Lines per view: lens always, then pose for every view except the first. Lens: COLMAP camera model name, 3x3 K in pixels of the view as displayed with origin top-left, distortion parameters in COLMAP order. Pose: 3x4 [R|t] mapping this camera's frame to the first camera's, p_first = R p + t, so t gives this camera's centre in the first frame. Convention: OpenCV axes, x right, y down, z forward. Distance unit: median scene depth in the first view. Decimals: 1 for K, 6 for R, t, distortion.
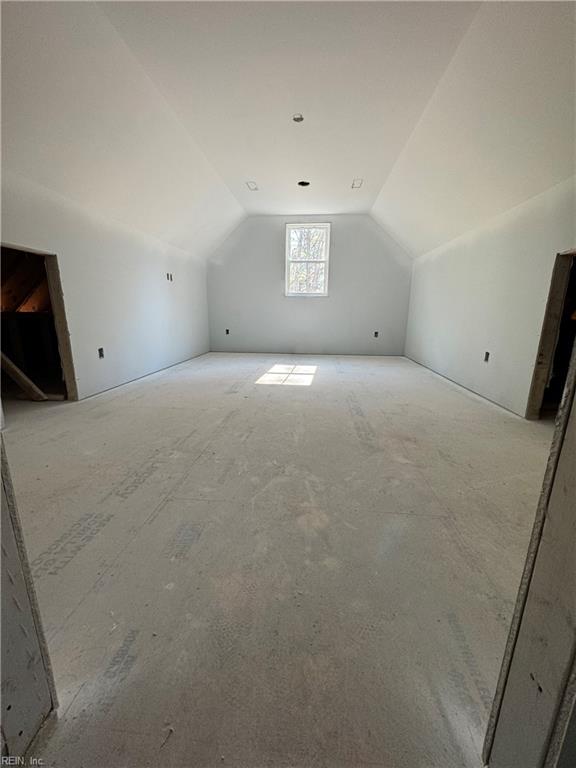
lens RADIAL K [[306.3, 0, 286.7], [0, 306.3, 383.4], [0, 0, 1]] dist [-0.002920, 0.000279]
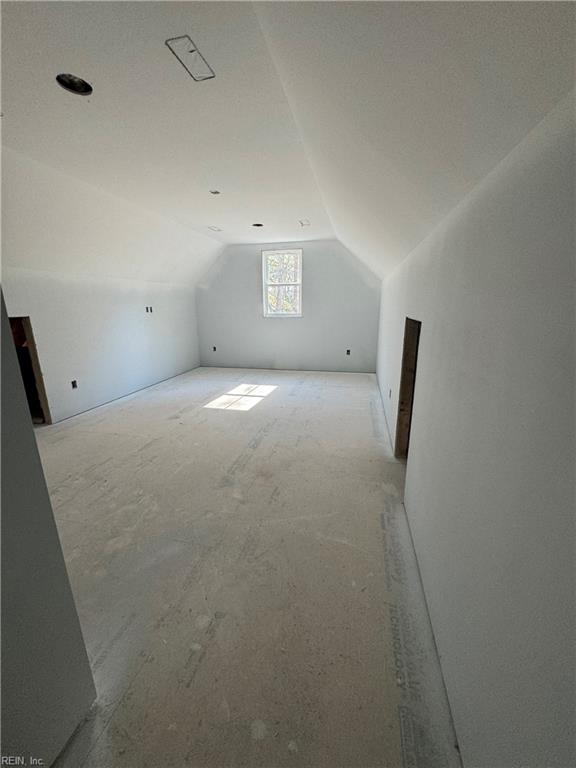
lens RADIAL K [[306.3, 0, 290.0], [0, 306.3, 382.9], [0, 0, 1]] dist [-0.002920, 0.000279]
pose [[0.990885, 0.015337, -0.133836, 0.363213], [-0.012120, 0.999618, 0.024821, -0.120773], [0.134166, -0.022973, 0.990693, -0.107463]]
